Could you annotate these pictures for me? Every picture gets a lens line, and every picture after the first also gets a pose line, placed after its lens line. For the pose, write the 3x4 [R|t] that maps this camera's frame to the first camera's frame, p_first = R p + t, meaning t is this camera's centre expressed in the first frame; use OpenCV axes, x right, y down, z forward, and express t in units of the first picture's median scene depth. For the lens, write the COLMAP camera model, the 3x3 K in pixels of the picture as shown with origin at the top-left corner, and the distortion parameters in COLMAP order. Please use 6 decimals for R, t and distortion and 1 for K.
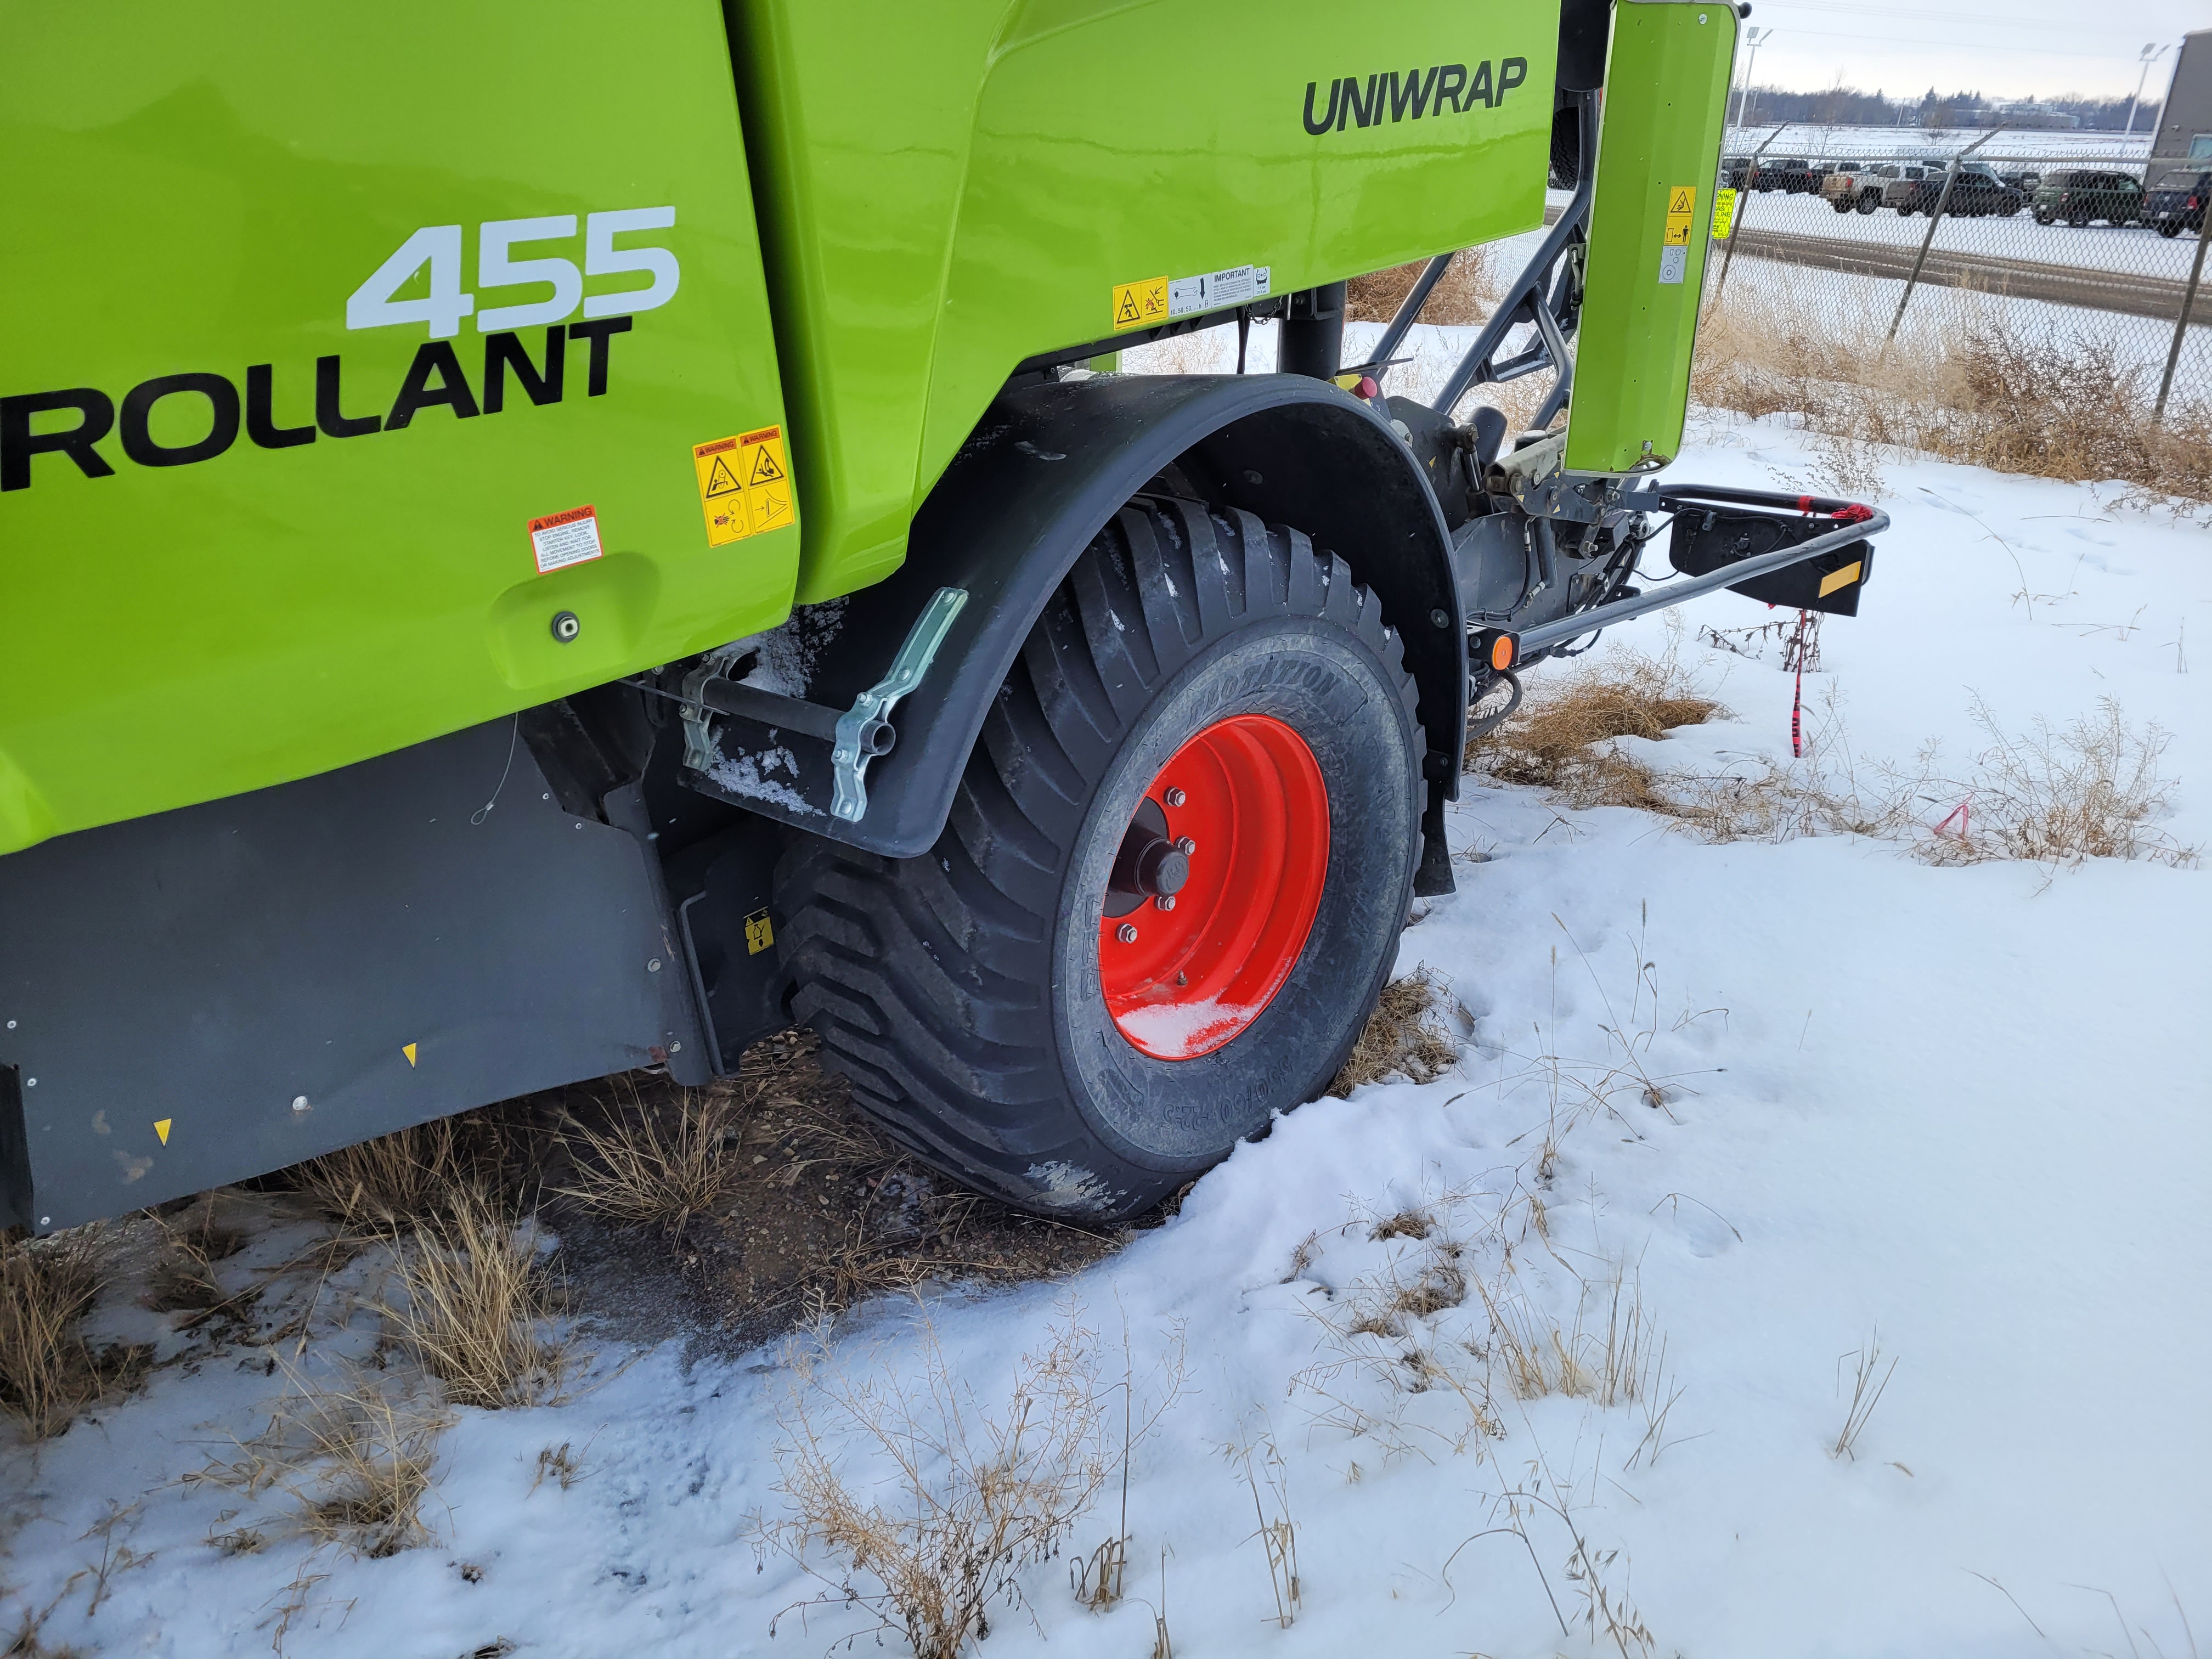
lens RADIAL K [[1656.9, 0, 1106.0], [0, 1656.9, 829.5], [0, 0, 1]] dist [0.062827, -0.034530]
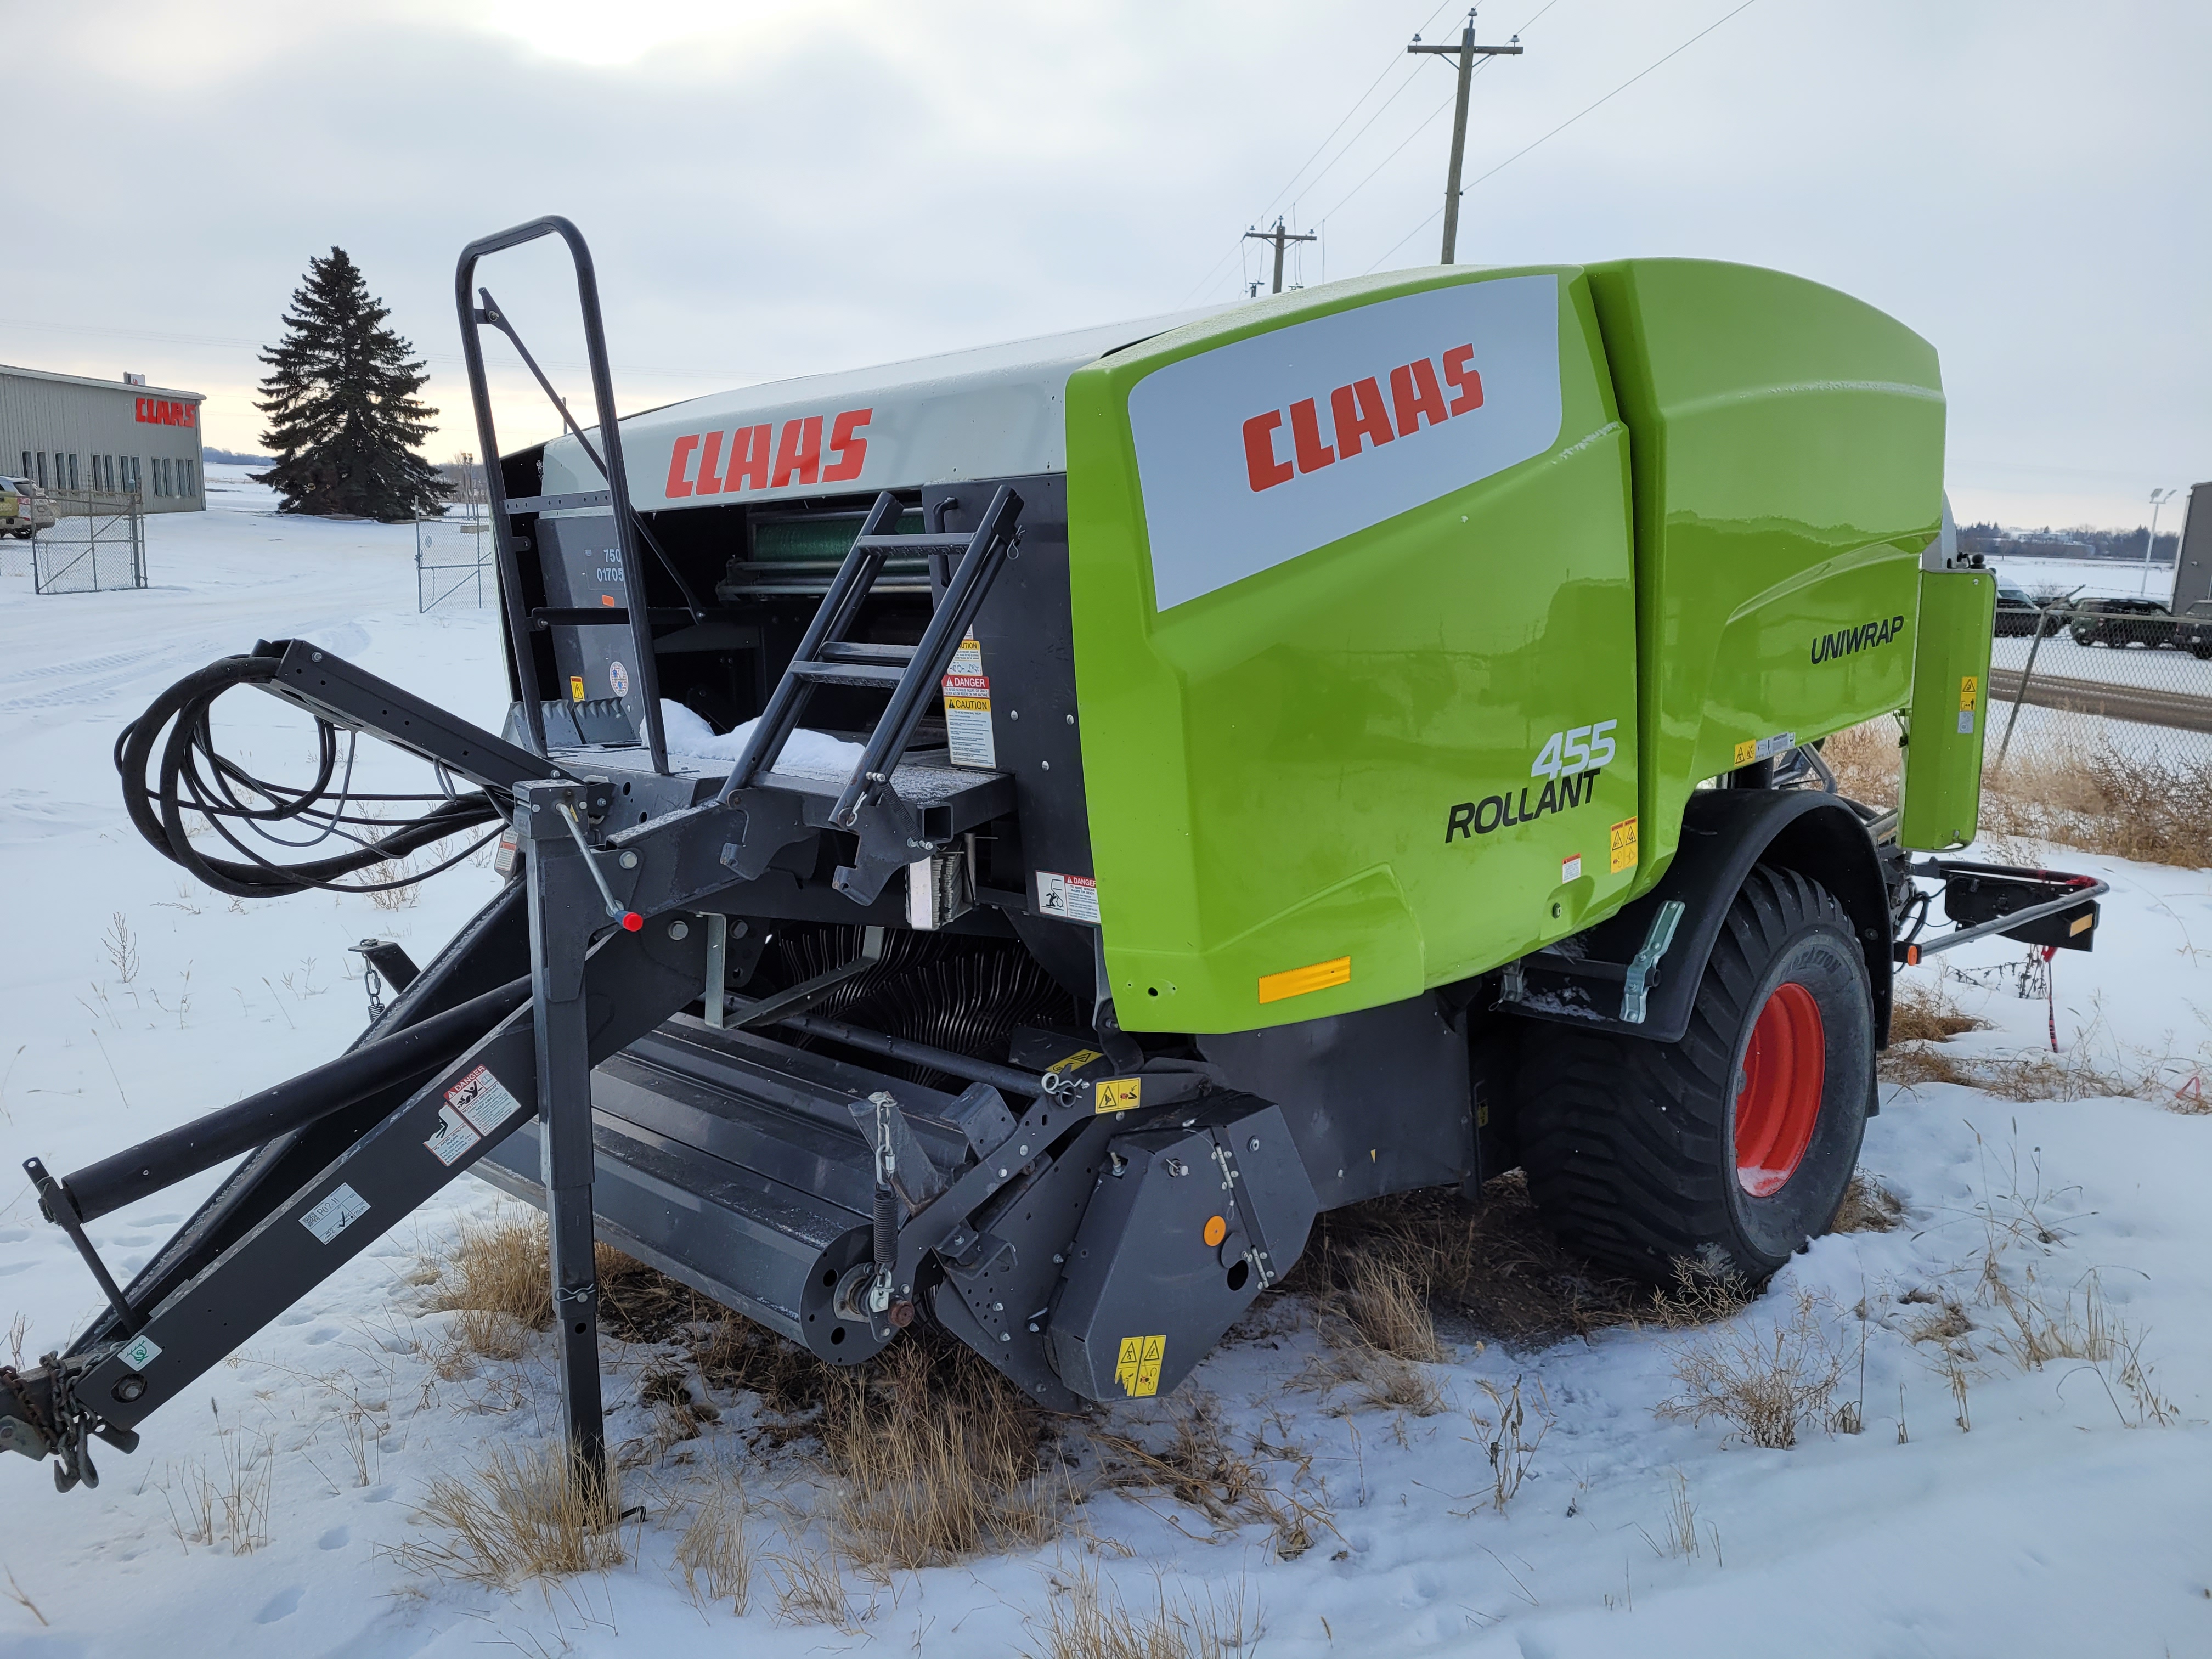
lens RADIAL K [[1663.8, 0, 1154.2], [0, 1663.8, 823.2], [0, 0, 1]] dist [0.069846, -0.045171]
pose [[0.999870, 0.011014, -0.011735, -0.515621], [-0.013400, 0.973575, -0.227973, 0.162181], [0.008914, 0.228100, 0.973597, -0.673087]]
